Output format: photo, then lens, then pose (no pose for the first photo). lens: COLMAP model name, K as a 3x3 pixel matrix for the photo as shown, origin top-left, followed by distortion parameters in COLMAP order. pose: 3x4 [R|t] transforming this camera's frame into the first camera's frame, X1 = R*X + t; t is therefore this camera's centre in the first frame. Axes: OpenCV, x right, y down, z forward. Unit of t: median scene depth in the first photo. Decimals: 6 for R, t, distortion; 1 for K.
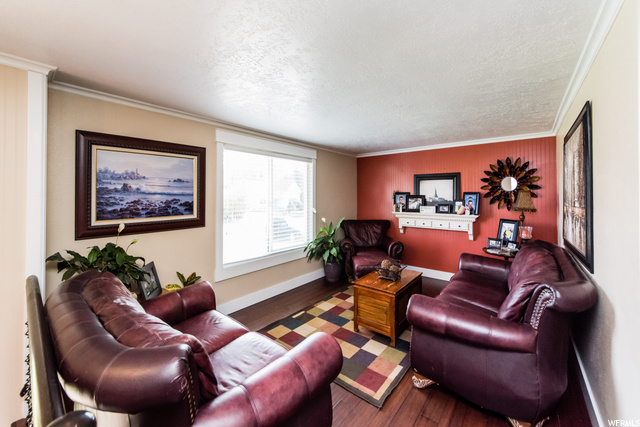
lens RADIAL K [[252.3, 0, 313.9], [0, 252.3, 196.7], [0, 0, 1]] dist [0.000770, 0.000040]
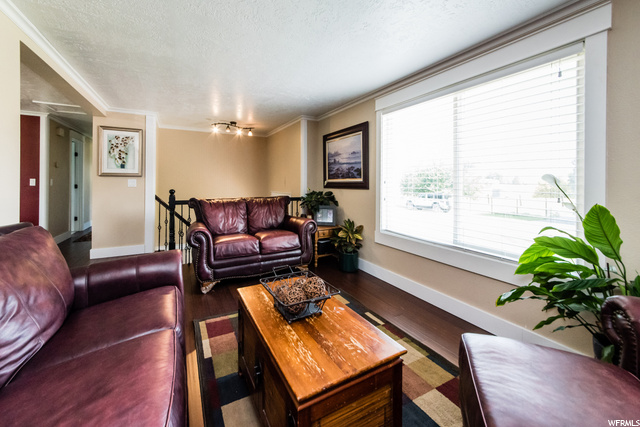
lens RADIAL K [[245.7, 0, 316.3], [0, 245.7, 182.5], [0, 0, 1]] dist [0.008182, -0.000297]
pose [[-0.362603, -0.000214, -0.931944, 0.768311], [-0.007995, 0.999964, 0.002881, 0.093615], [0.931910, 0.008496, -0.362591, 1.300042]]
